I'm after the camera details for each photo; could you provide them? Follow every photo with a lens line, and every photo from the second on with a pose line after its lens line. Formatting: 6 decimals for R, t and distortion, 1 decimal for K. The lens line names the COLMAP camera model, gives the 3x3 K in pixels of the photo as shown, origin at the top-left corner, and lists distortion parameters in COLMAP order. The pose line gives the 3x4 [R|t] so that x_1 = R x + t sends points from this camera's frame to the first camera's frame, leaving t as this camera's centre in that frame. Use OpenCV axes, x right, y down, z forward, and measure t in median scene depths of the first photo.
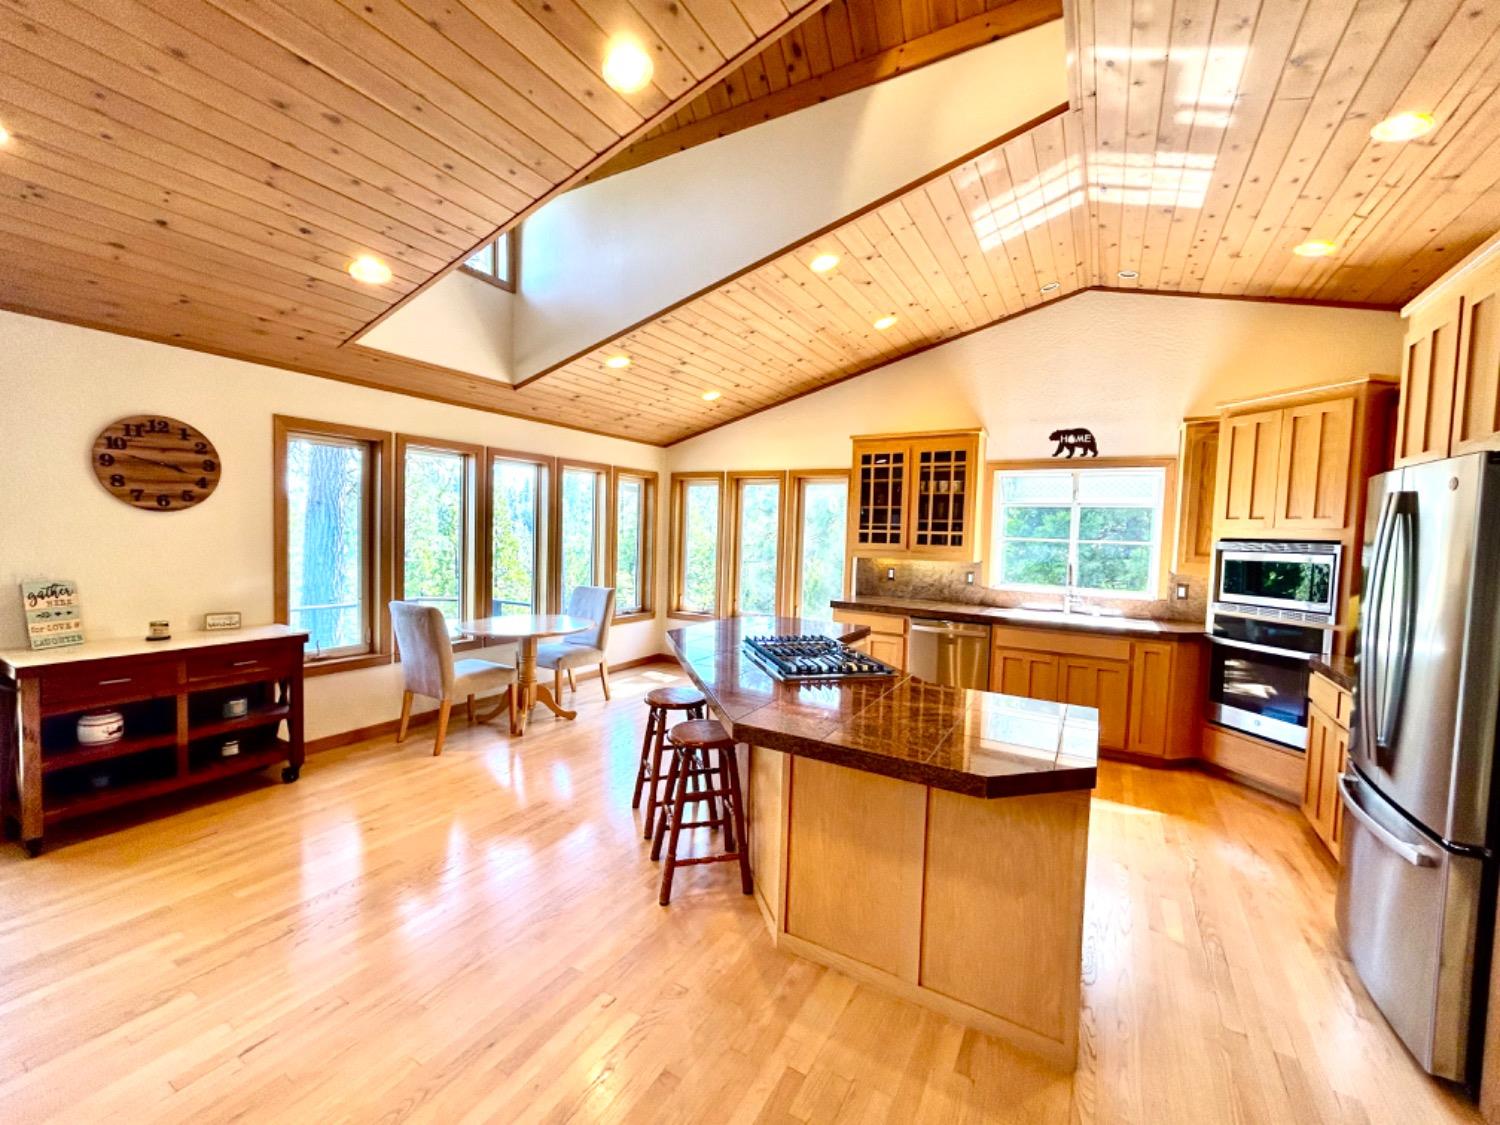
lens RADIAL K [[608.9, 0, 750.7], [0, 608.9, 564.5], [0, 0, 1]] dist [-0.000736, 0.000484]
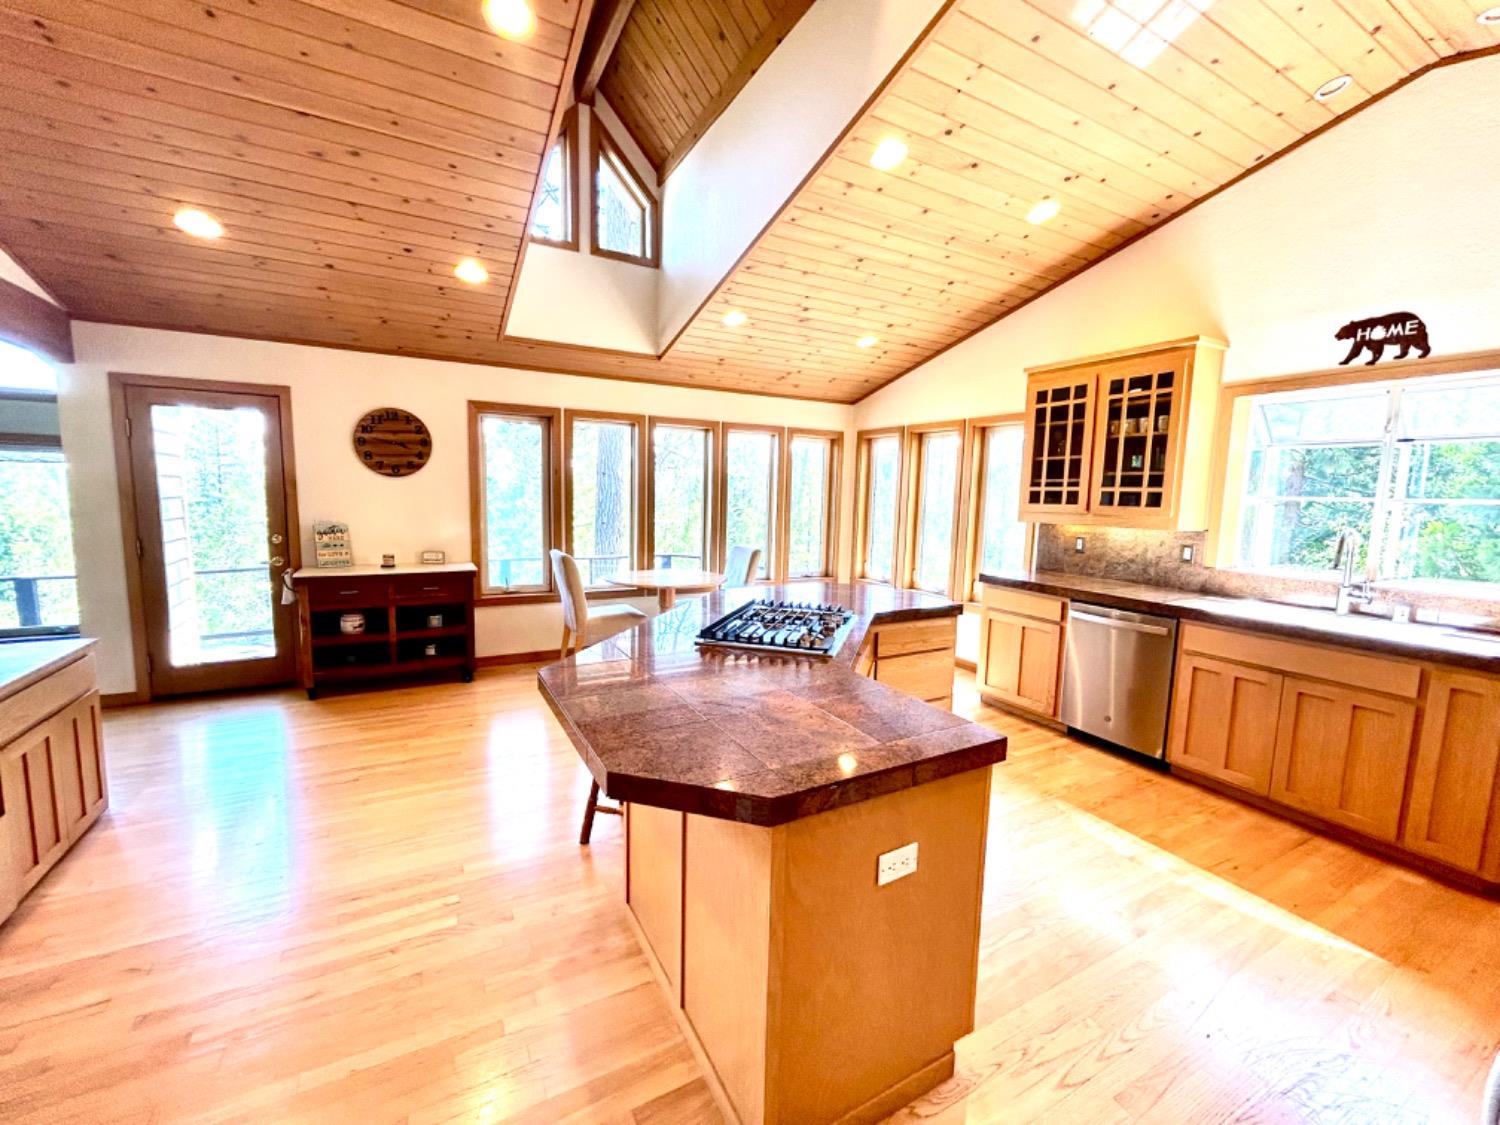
lens RADIAL K [[608.9, 0, 749.0], [0, 608.9, 565.1], [0, 0, 1]] dist [-0.000736, 0.000484]
pose [[0.857015, 0.052483, -0.512612, 0.339451], [-0.026731, 0.997988, 0.057487, 0.010271], [0.514598, -0.035565, 0.856694, 0.152159]]
